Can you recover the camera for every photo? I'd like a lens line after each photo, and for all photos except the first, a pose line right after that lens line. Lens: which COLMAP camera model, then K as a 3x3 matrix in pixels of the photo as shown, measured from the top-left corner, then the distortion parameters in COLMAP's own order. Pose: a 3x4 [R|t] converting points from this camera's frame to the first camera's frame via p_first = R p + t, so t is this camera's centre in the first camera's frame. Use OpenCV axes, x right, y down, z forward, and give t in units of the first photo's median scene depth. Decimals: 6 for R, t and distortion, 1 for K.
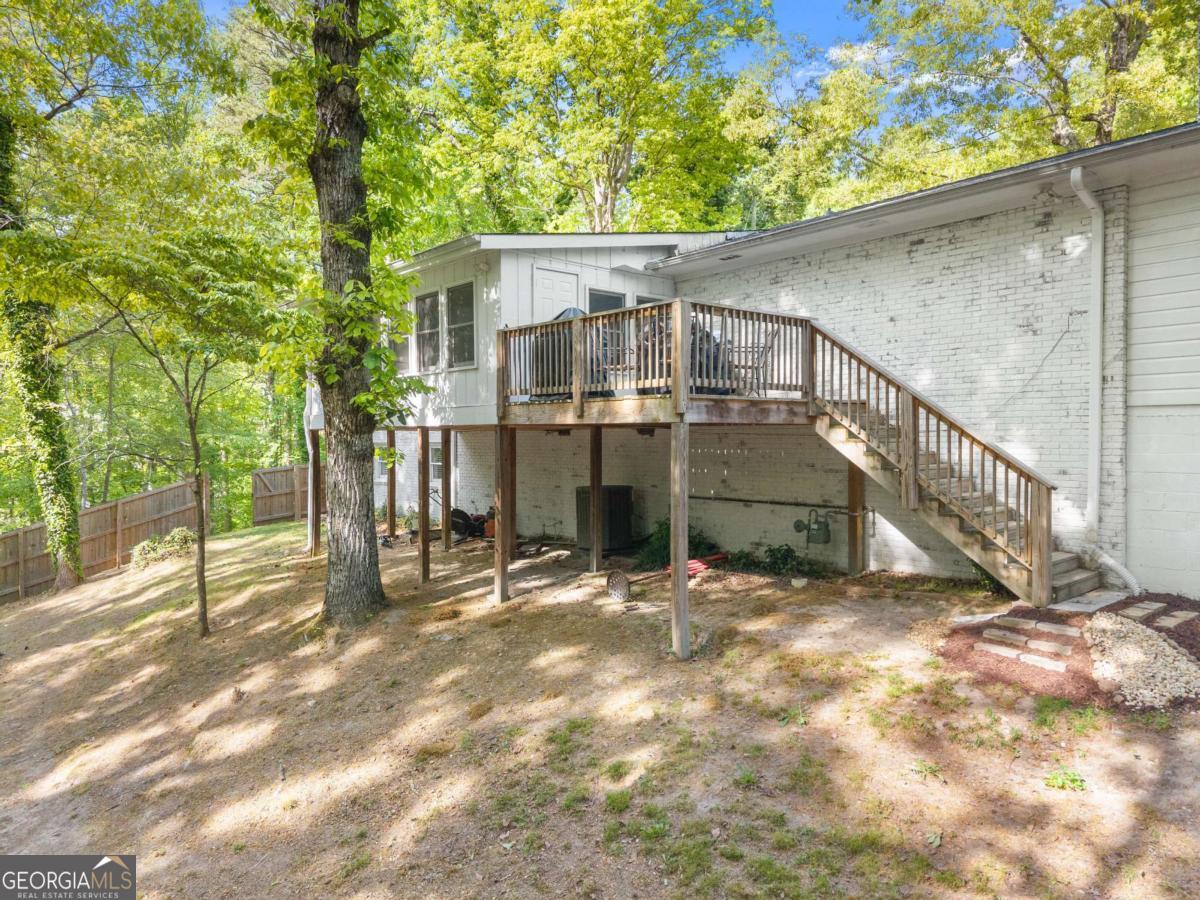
lens RADIAL K [[846.0, 0, 600.0], [0, 846.0, 450.0], [0, 0, 1]] dist [0.041496, -0.000512]
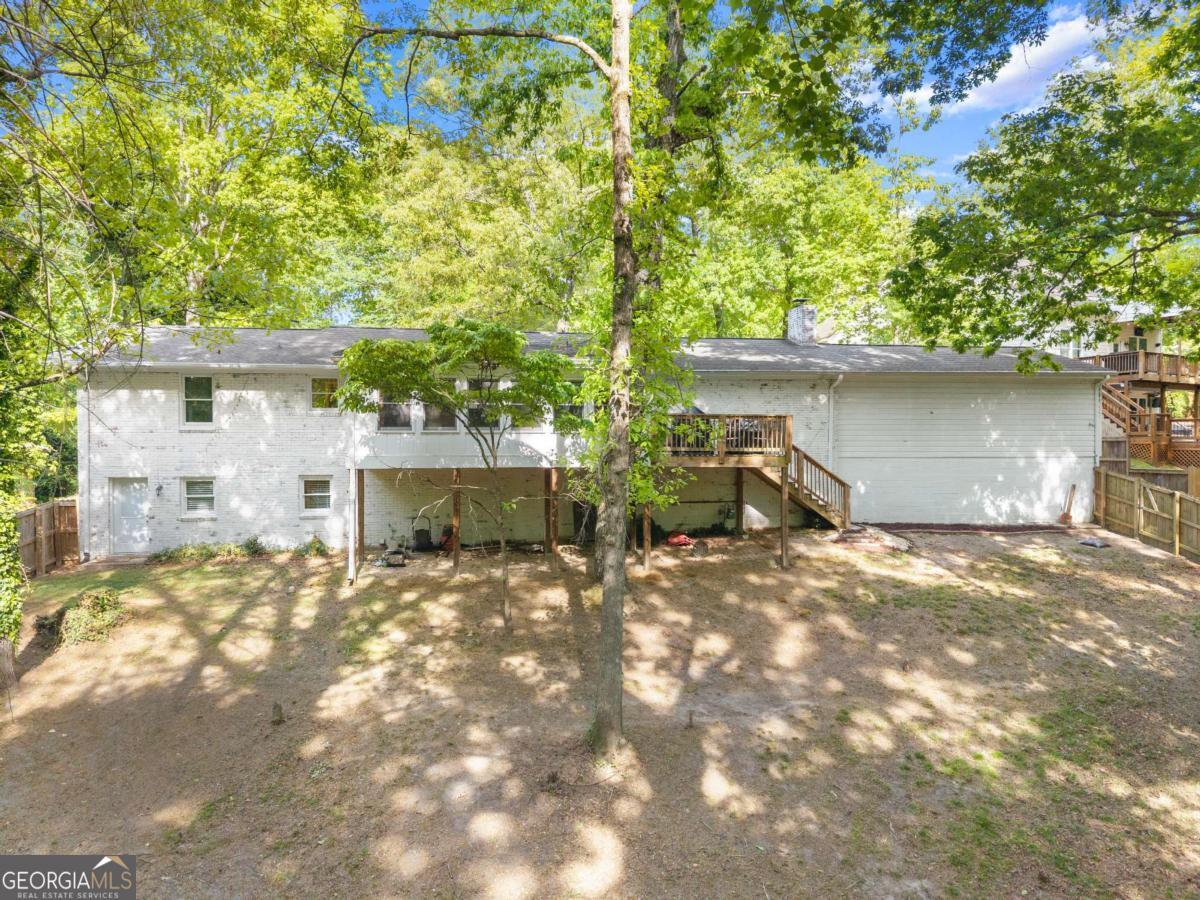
lens RADIAL K [[813.7, 0, 600.0], [0, 813.7, 450.0], [0, 0, 1]] dist [0.002727, -0.001029]
pose [[0.491498, -0.008842, 0.870834, -2.026657], [0.015400, 0.999880, 0.001460, -0.087699], [-0.870743, 0.012693, 0.491575, 0.336769]]
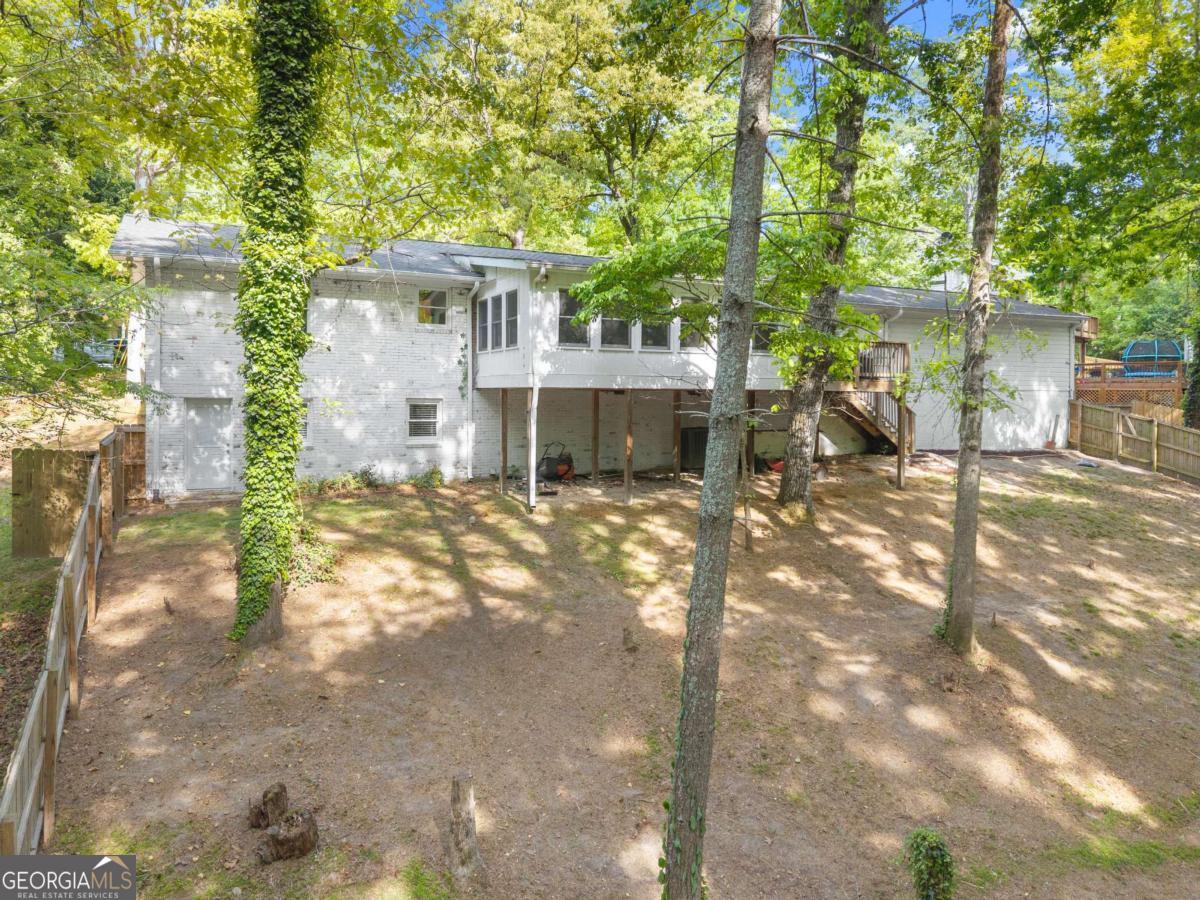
lens RADIAL K [[820.7, 0, 599.9], [0, 820.7, 400.1], [0, 0, 1]] dist [-0.004622, -0.000778]
pose [[0.196348, 0.007055, 0.980509, -2.356055], [0.008359, 0.999926, -0.008869, 0.001163], [-0.980499, 0.009937, 0.196274, 1.337371]]
